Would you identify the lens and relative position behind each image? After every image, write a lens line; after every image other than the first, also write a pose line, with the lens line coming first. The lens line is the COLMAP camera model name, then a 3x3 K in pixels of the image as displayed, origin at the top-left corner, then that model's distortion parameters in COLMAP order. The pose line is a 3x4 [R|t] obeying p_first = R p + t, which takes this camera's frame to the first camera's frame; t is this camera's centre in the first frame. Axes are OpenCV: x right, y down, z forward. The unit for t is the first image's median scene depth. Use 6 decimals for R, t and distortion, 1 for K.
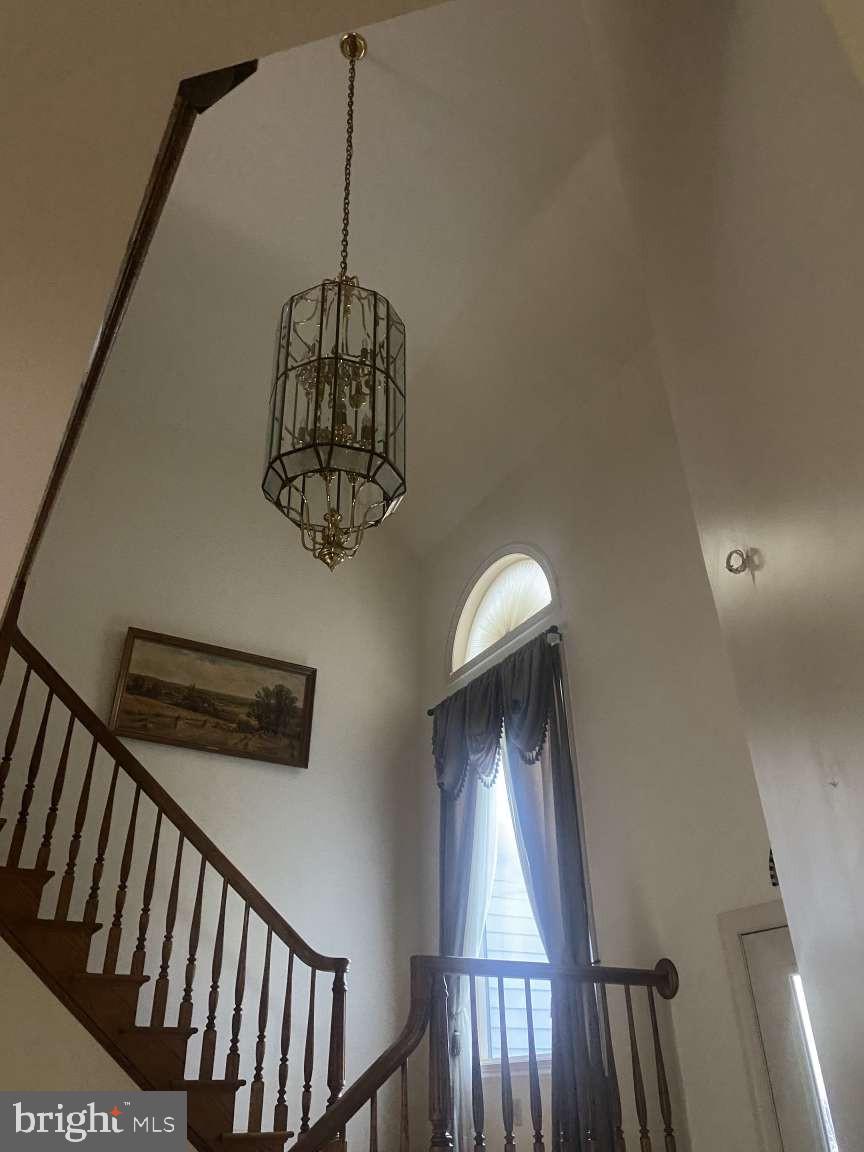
lens RADIAL K [[960.2, 0, 434.4], [0, 960.2, 576.4], [0, 0, 1]] dist [0.083964, 0.001104]
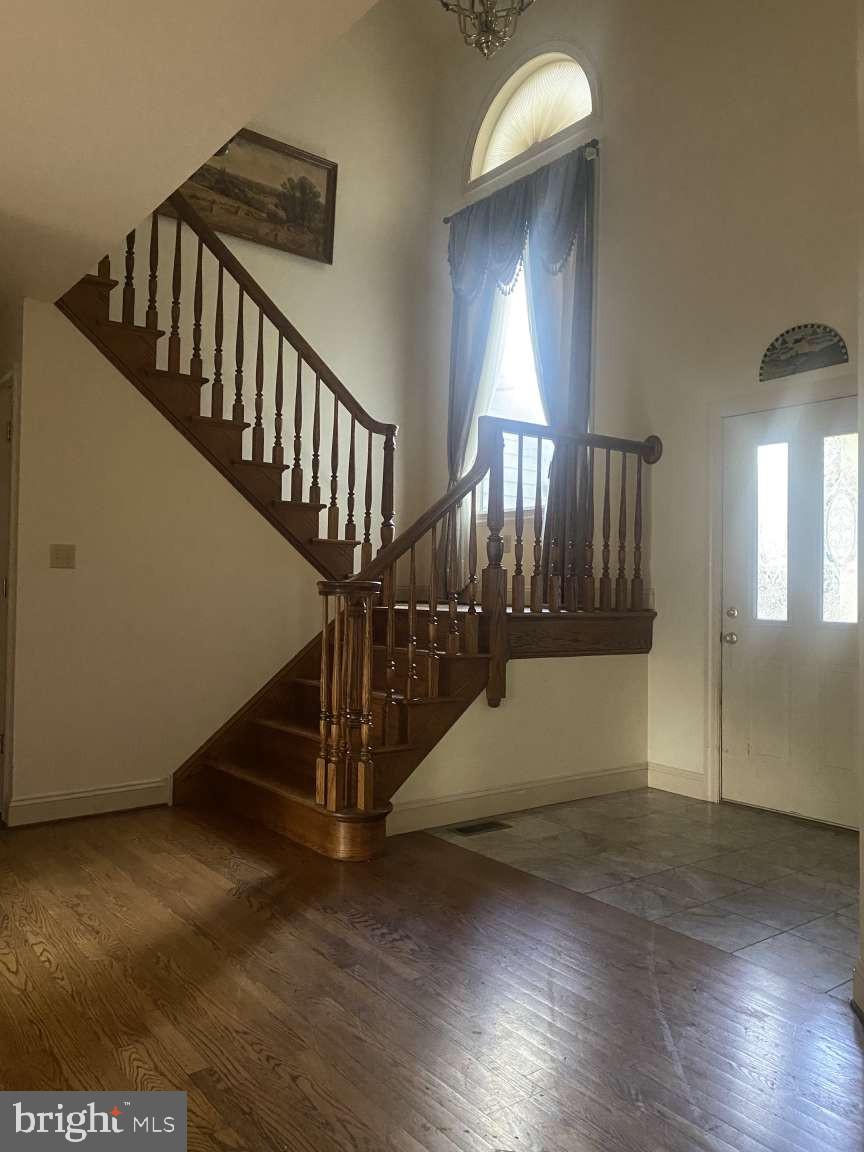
lens RADIAL K [[960.2, 0, 434.1], [0, 960.2, 573.4], [0, 0, 1]] dist [0.083964, 0.001104]
pose [[0.988931, 0.034576, 0.144288, -0.168679], [-0.096700, 0.887760, 0.450035, 0.007601], [-0.112533, -0.459006, 0.881277, -0.124110]]
